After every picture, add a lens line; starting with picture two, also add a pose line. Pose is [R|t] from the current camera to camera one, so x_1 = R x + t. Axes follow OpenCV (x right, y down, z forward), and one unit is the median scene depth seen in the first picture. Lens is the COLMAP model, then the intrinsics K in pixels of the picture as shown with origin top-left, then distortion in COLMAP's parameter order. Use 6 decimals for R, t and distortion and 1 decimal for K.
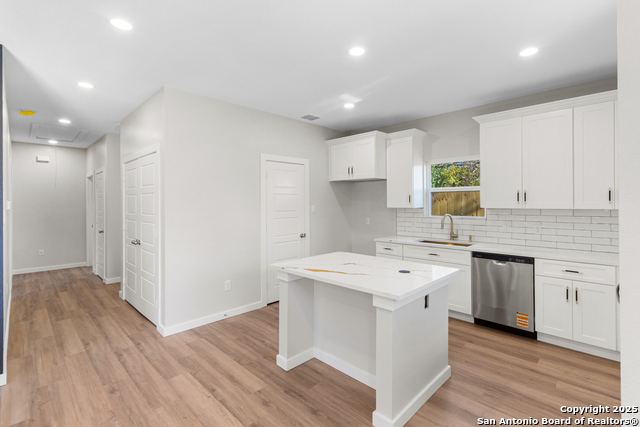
lens RADIAL K [[298.6, 0, 330.3], [0, 298.6, 201.8], [0, 0, 1]] dist [0.008353, -0.002288]
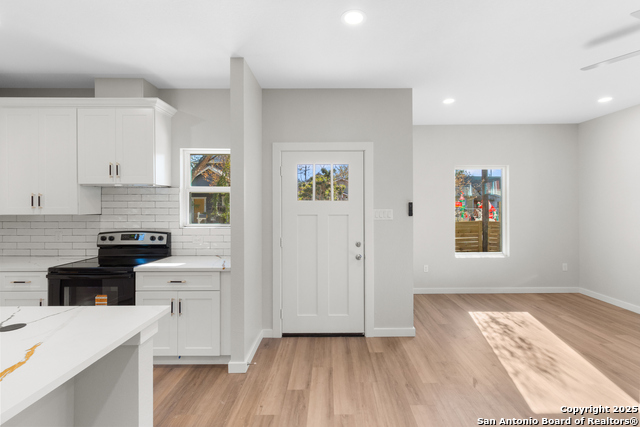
lens RADIAL K [[298.6, 0, 331.2], [0, 298.6, 204.0], [0, 0, 1]] dist [0.008353, -0.002288]
pose [[-0.698955, 0.011079, 0.715080, -0.343300], [0.004737, 0.999930, -0.010861, 0.002926], [-0.715150, -0.004204, -0.698958, 0.556321]]
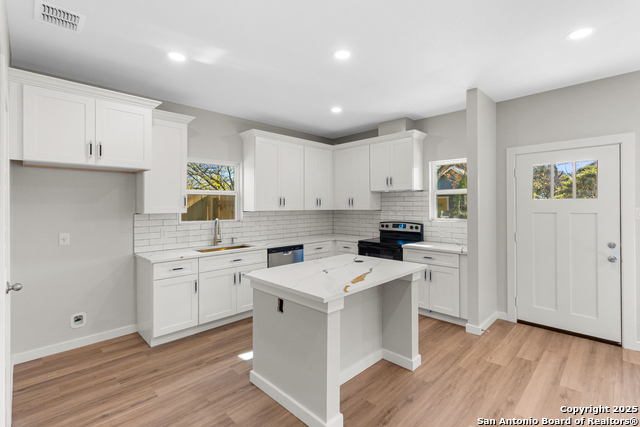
lens RADIAL K [[298.6, 0, 331.4], [0, 298.6, 205.5], [0, 0, 1]] dist [0.008353, -0.002288]
pose [[-0.002023, 0.006458, 0.999977, -0.562688], [0.001922, 0.999977, -0.006454, 0.006742], [-0.999996, 0.001909, -0.002036, 0.640453]]
